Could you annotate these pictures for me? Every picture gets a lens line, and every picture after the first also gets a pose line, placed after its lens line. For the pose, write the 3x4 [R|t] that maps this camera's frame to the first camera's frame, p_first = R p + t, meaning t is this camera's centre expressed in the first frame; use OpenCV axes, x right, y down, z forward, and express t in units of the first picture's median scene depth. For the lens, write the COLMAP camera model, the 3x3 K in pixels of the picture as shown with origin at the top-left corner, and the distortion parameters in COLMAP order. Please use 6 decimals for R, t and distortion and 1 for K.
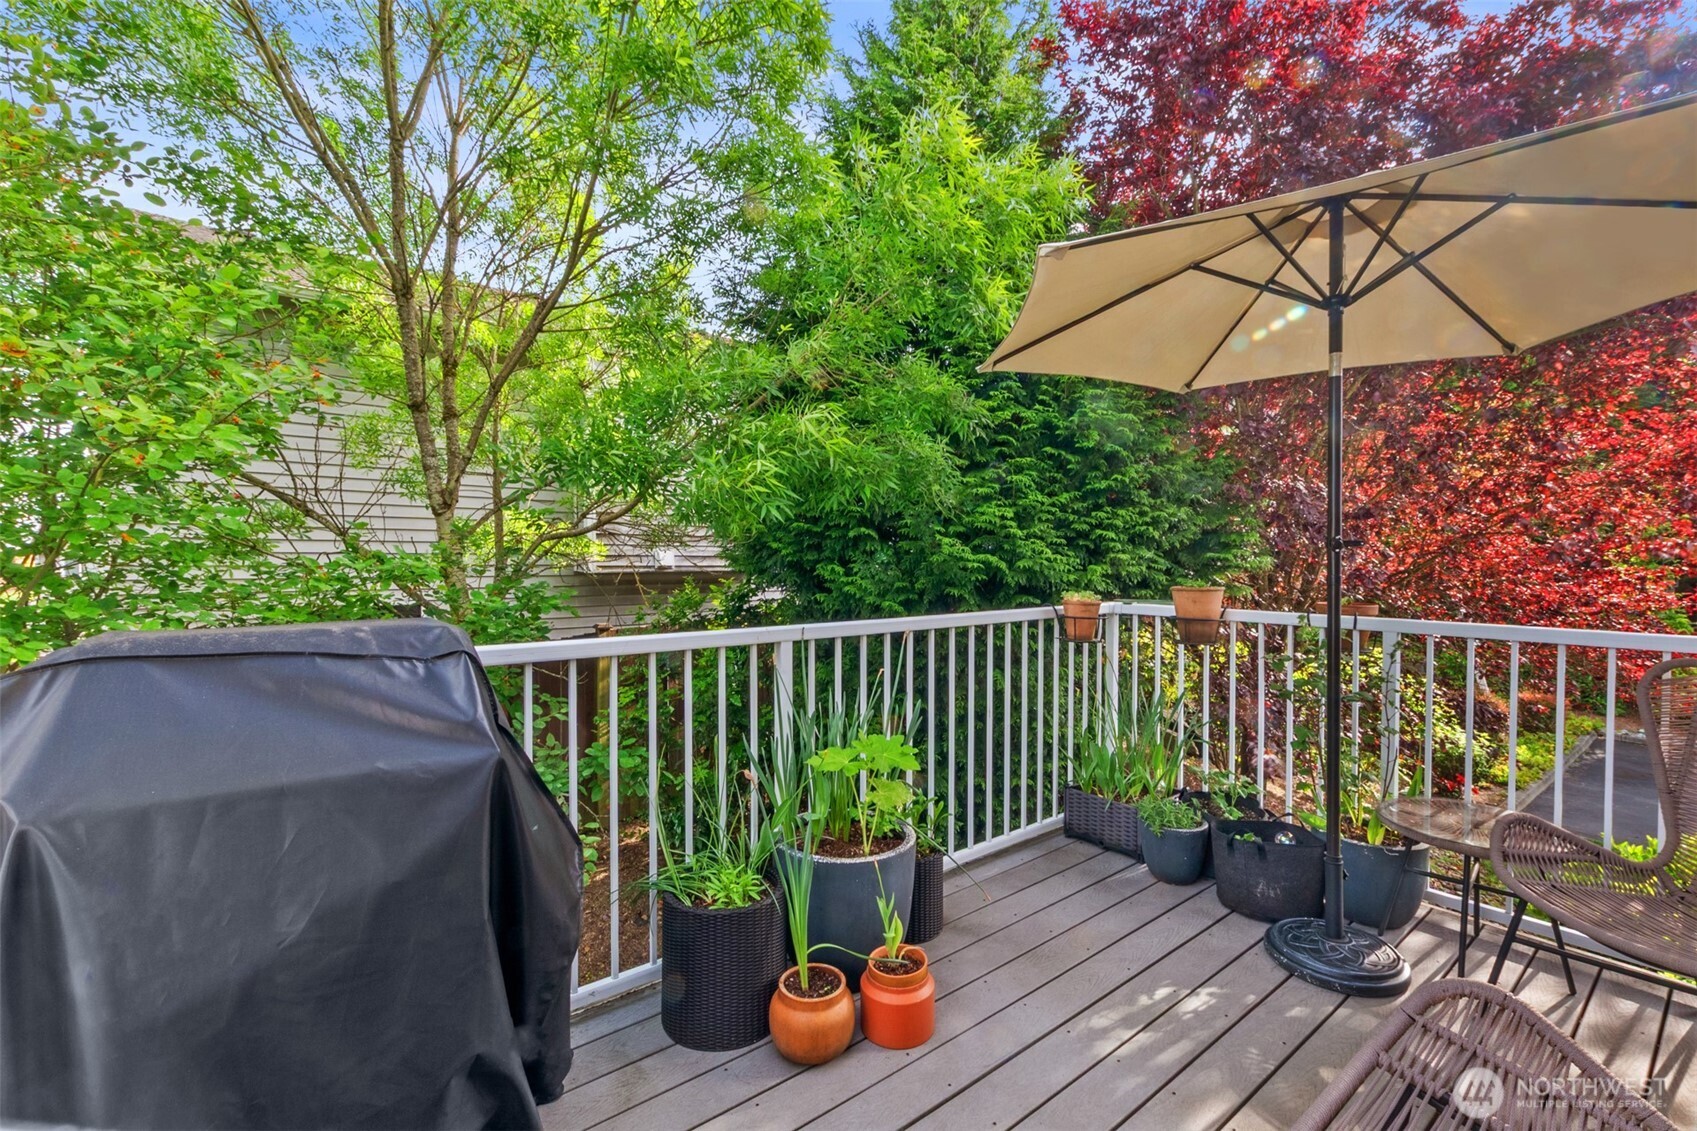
lens RADIAL K [[736.0, 0, 854.4], [0, 736.0, 568.4], [0, 0, 1]] dist [0.001911, 0.000167]
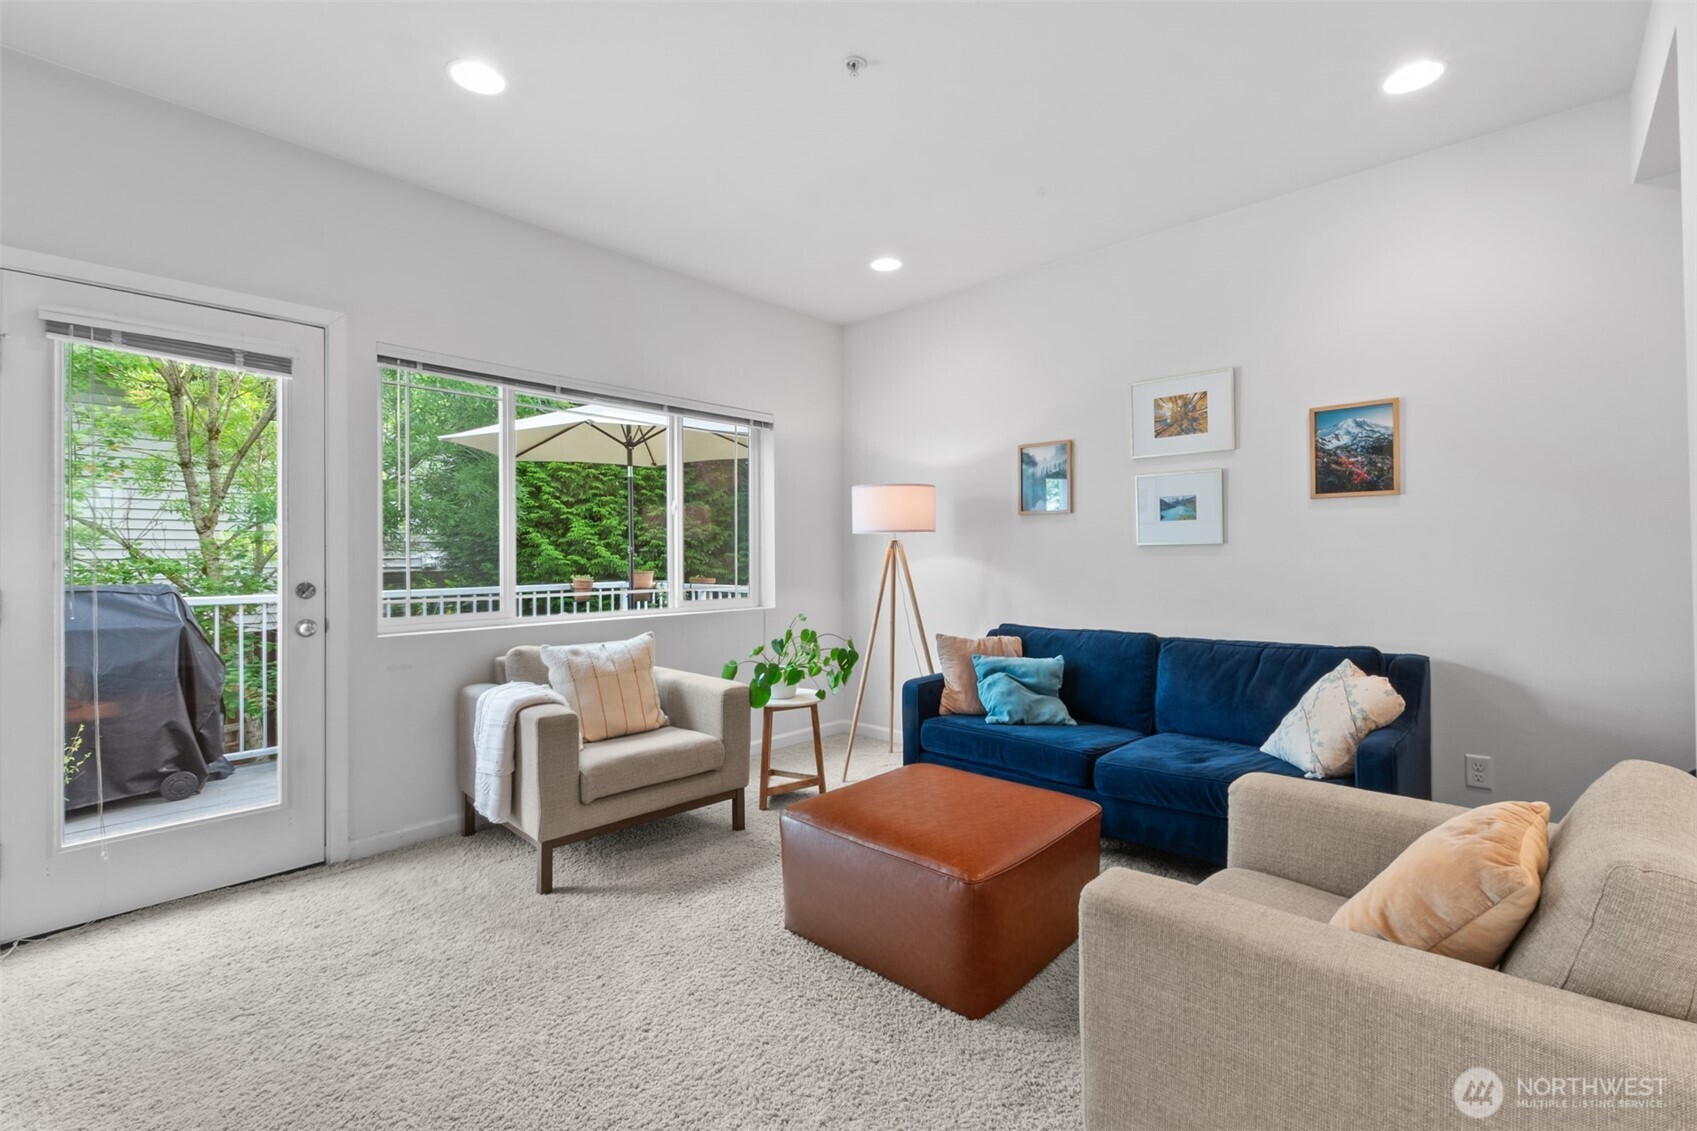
lens RADIAL K [[736.0, 0, 846.9], [0, 736.0, 550.9], [0, 0, 1]] dist [0.001911, 0.000167]
pose [[0.987421, -0.006530, 0.157980, 0.557070], [0.010596, 0.999634, -0.024909, 0.018406], [-0.157759, 0.026270, 0.987128, -0.778590]]
